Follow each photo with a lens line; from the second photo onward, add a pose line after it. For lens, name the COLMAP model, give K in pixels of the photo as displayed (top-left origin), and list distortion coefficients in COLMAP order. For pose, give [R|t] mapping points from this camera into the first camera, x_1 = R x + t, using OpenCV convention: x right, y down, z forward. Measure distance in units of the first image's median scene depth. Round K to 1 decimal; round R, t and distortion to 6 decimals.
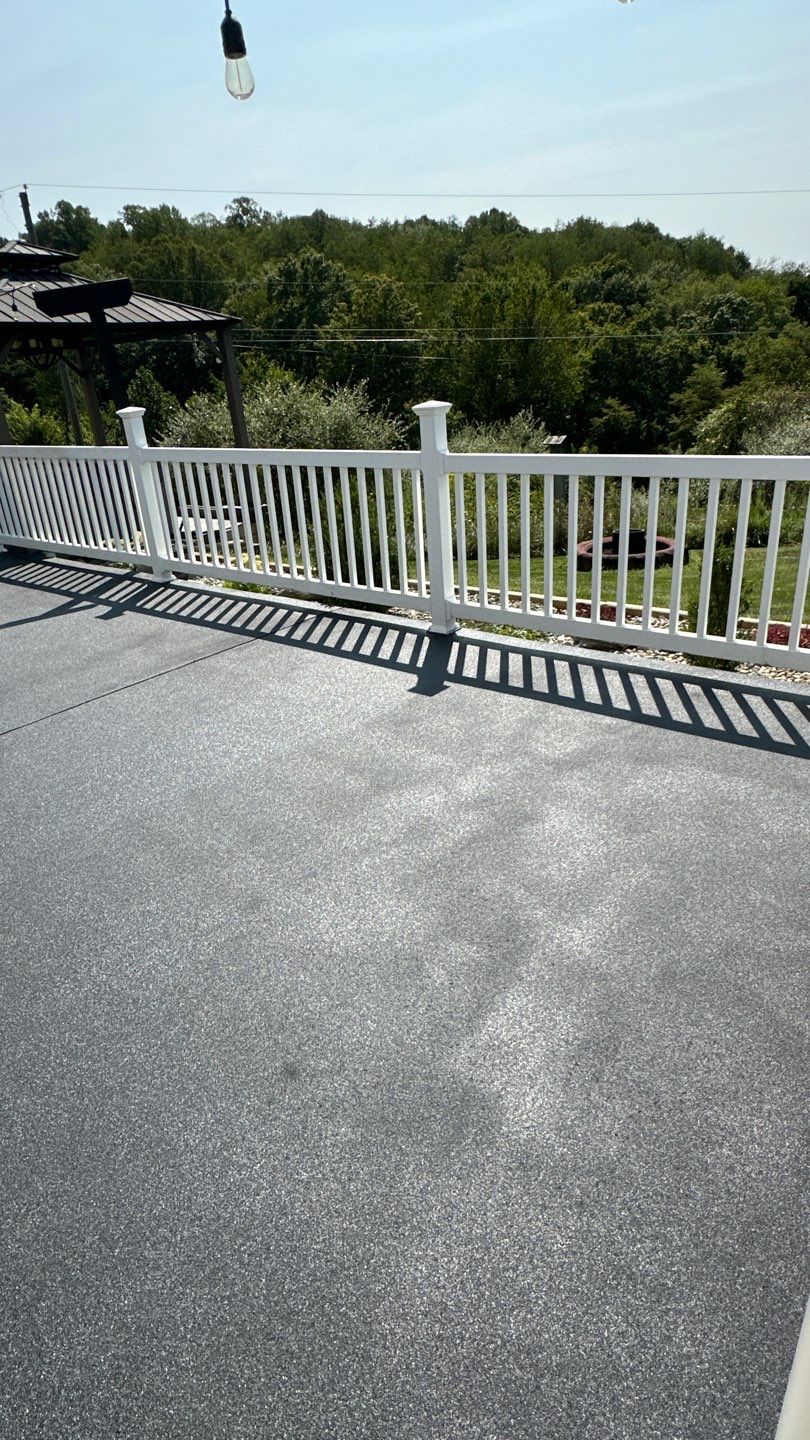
lens RADIAL K [[804.8, 0, 406.7], [0, 804.8, 712.6], [0, 0, 1]] dist [-0.001678, 0.002387]
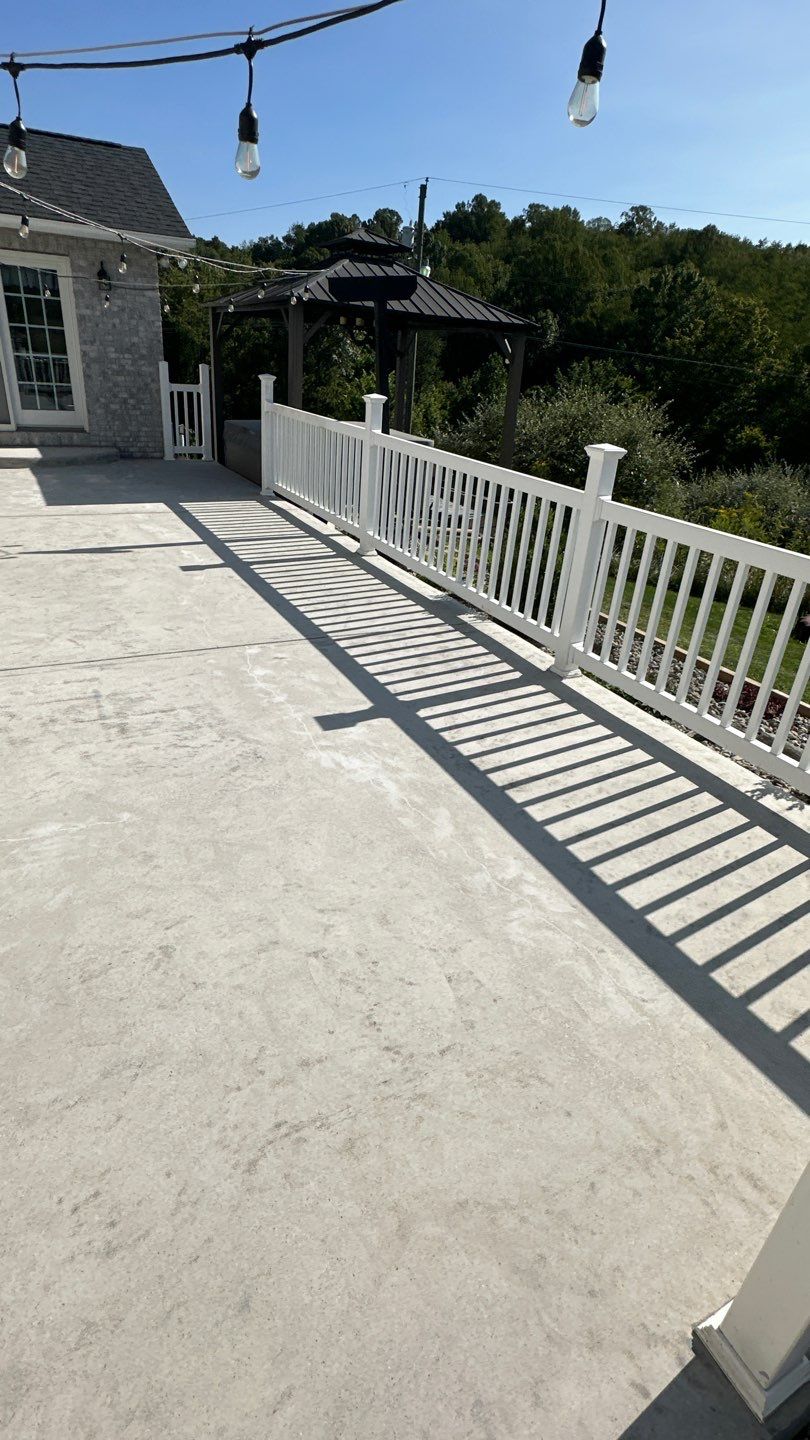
lens RADIAL K [[726.5, 0, 406.5], [0, 726.5, 718.2], [0, 0, 1]] dist [-0.003264, 0.003609]
pose [[0.905201, 0.302366, -0.298638, 0.043264], [-0.287443, 0.953191, 0.093822, -0.021699], [0.313028, 0.000913, 0.949743, 0.024944]]
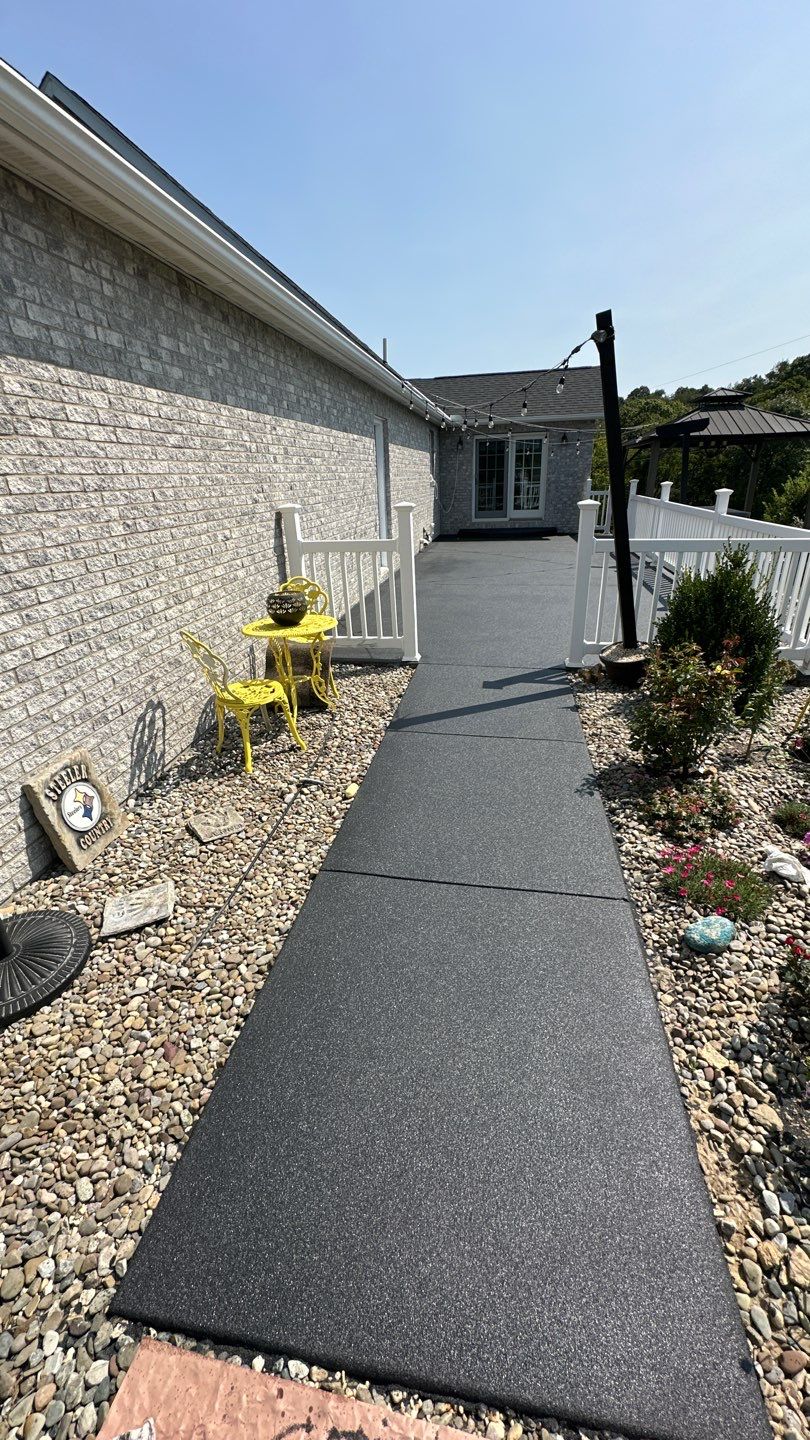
lens RADIAL K [[573.1, 0, 406.4], [0, 573.1, 718.9], [0, 0, 1]] dist [-0.001602, 0.000089]
pose [[0.477429, 0.396823, -0.783960, 0.264289], [-0.359383, 0.902359, 0.237891, 0.026429], [0.801814, 0.168166, 0.573424, -0.110784]]
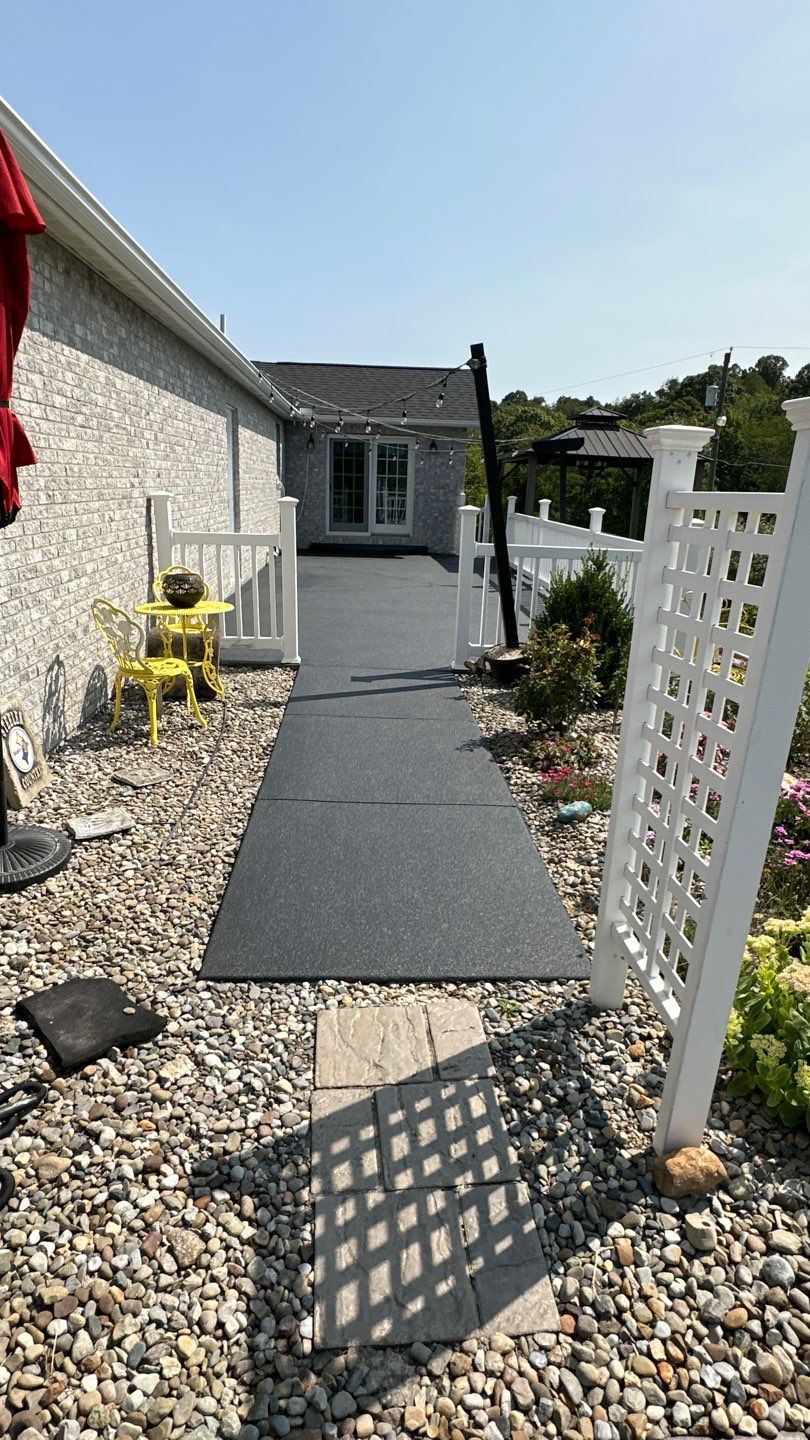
lens RADIAL K [[804.8, 0, 407.1], [0, 804.8, 717.0], [0, 0, 1]] dist [-0.001678, 0.002387]
pose [[0.654877, 0.301400, -0.693032, 0.331873], [-0.380074, 0.923971, 0.042687, 0.054693], [0.653207, 0.235449, 0.719642, -0.178241]]
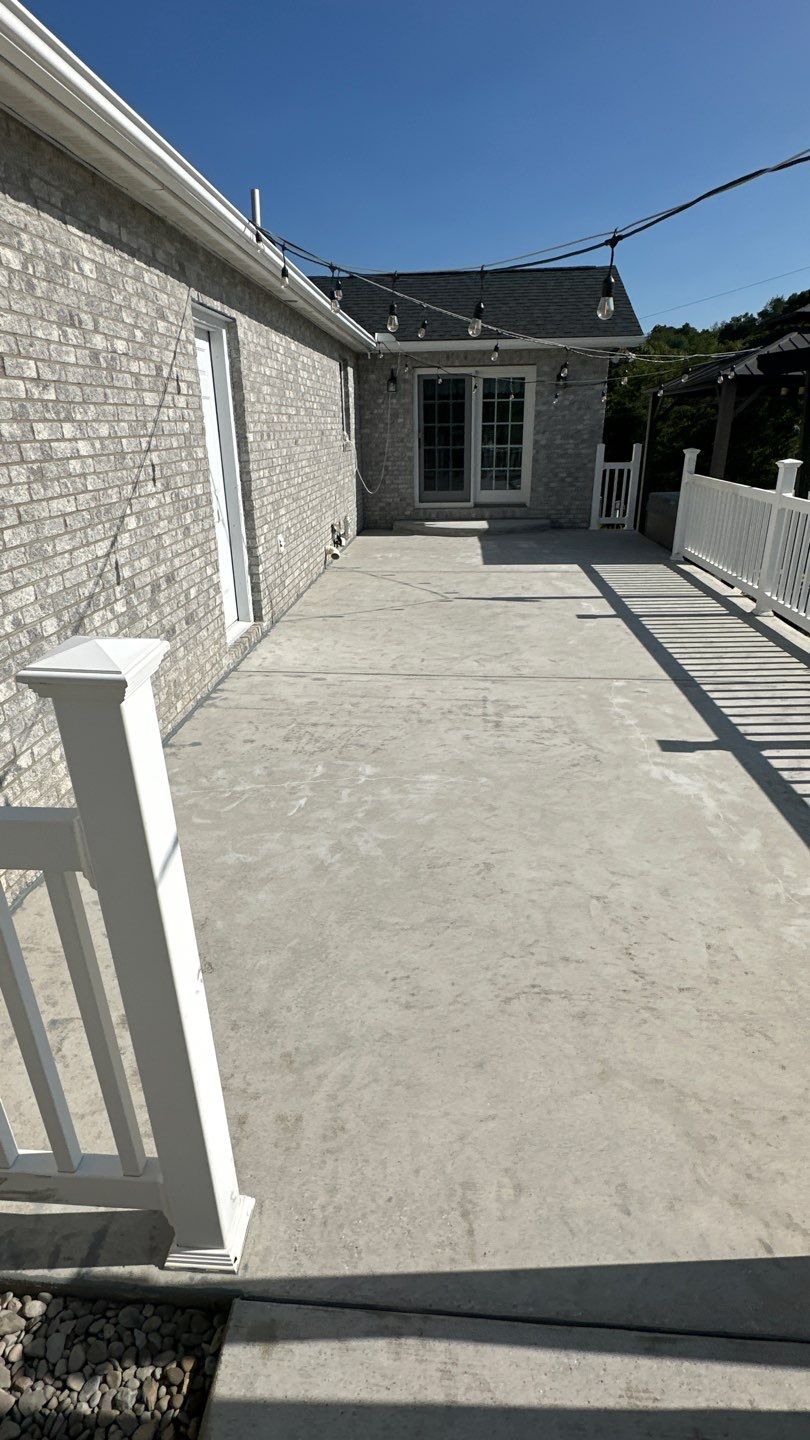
lens RADIAL K [[726.5, 0, 409.7], [0, 726.5, 719.9], [0, 0, 1]] dist [-0.003264, 0.003609]
pose [[0.567078, 0.371367, -0.735194, 0.080114], [-0.359776, 0.914617, 0.184492, -0.015211], [0.740935, 0.159884, 0.652268, 0.003323]]
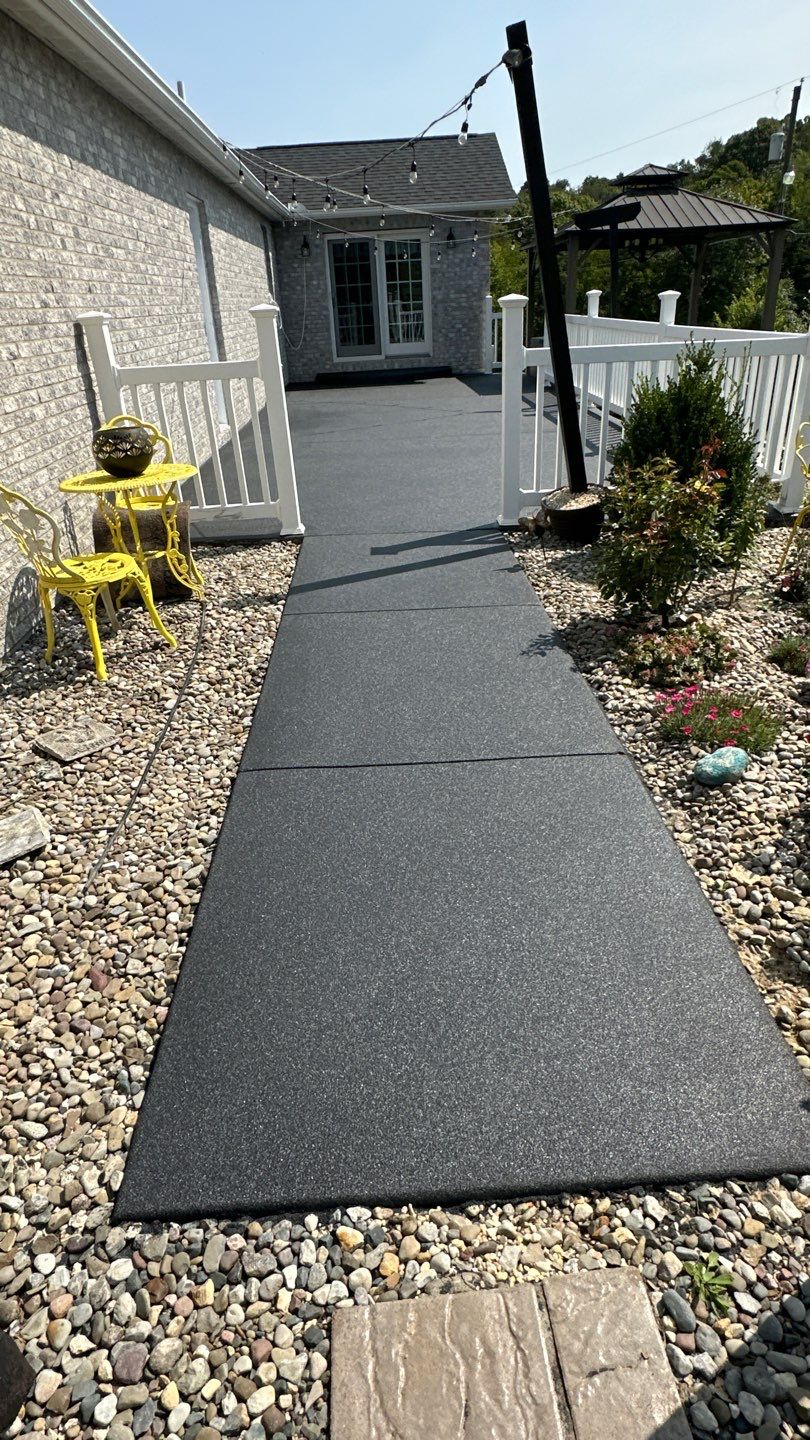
lens RADIAL K [[804.8, 0, 407.4], [0, 804.8, 716.0], [0, 0, 1]] dist [-0.001678, 0.002387]
pose [[0.648740, 0.386970, -0.655279, 0.272896], [-0.307822, 0.920914, 0.239088, 0.045992], [0.695976, 0.046603, 0.716551, -0.126707]]
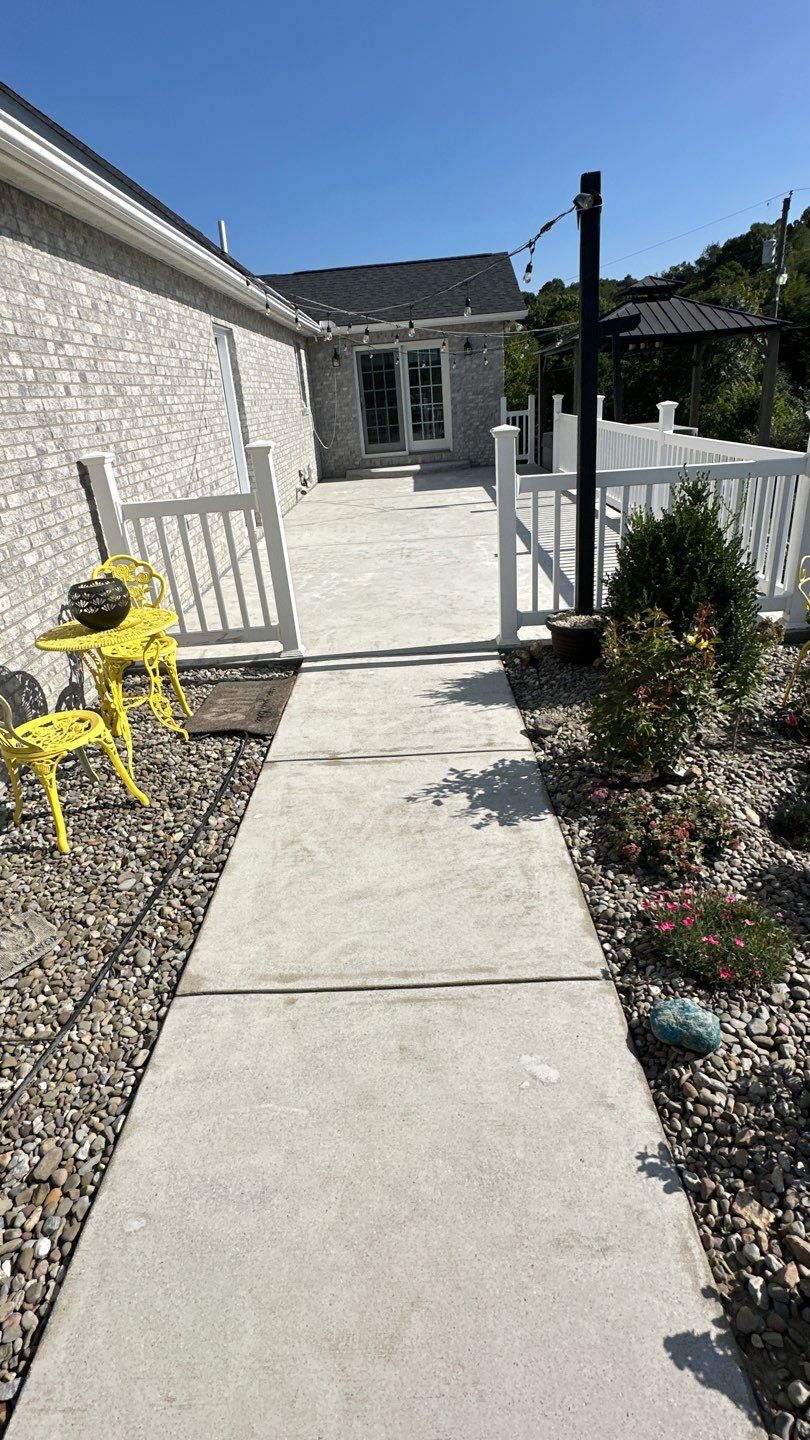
lens RADIAL K [[726.5, 0, 405.6], [0, 726.5, 716.5], [0, 0, 1]] dist [-0.003264, 0.003609]
pose [[0.615710, 0.346739, -0.707582, 0.251749], [-0.292088, 0.934438, 0.203742, 0.021736], [0.731837, 0.081230, 0.676621, -0.098328]]
